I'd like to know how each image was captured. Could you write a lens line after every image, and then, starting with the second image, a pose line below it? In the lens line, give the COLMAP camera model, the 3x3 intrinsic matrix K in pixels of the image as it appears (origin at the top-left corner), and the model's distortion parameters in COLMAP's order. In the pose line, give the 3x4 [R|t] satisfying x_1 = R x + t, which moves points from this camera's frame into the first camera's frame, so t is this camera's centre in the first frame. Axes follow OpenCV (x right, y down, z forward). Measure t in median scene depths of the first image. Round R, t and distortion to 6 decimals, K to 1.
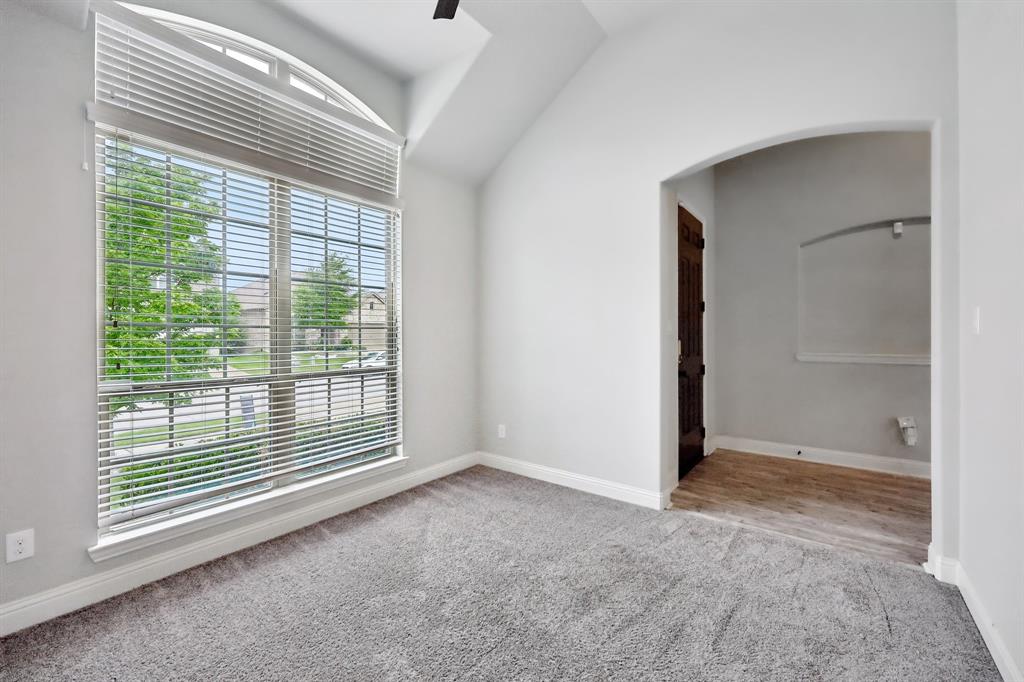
lens RADIAL K [[419.7, 0, 520.9], [0, 419.7, 337.2], [0, 0, 1]] dist [-0.000398, 0.000625]
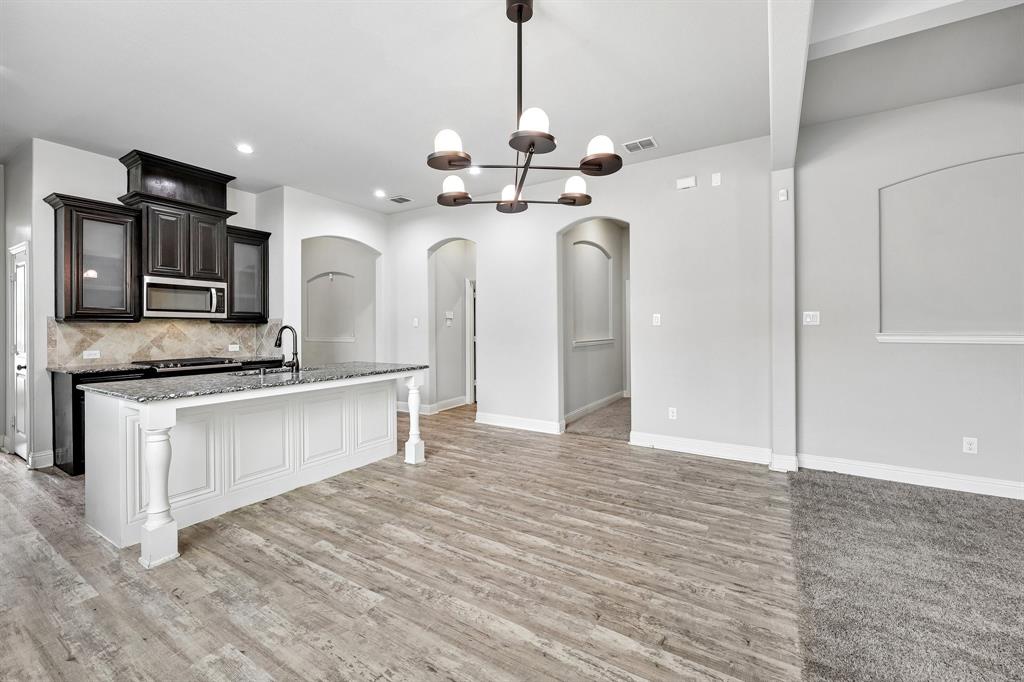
lens RADIAL K [[419.7, 0, 515.4], [0, 419.7, 328.9], [0, 0, 1]] dist [-0.000398, 0.000625]
pose [[0.995970, 0.000805, 0.089679, 2.130480], [-0.000857, 0.999999, 0.000535, -0.000317], [-0.089678, -0.000609, 0.995971, -1.519982]]
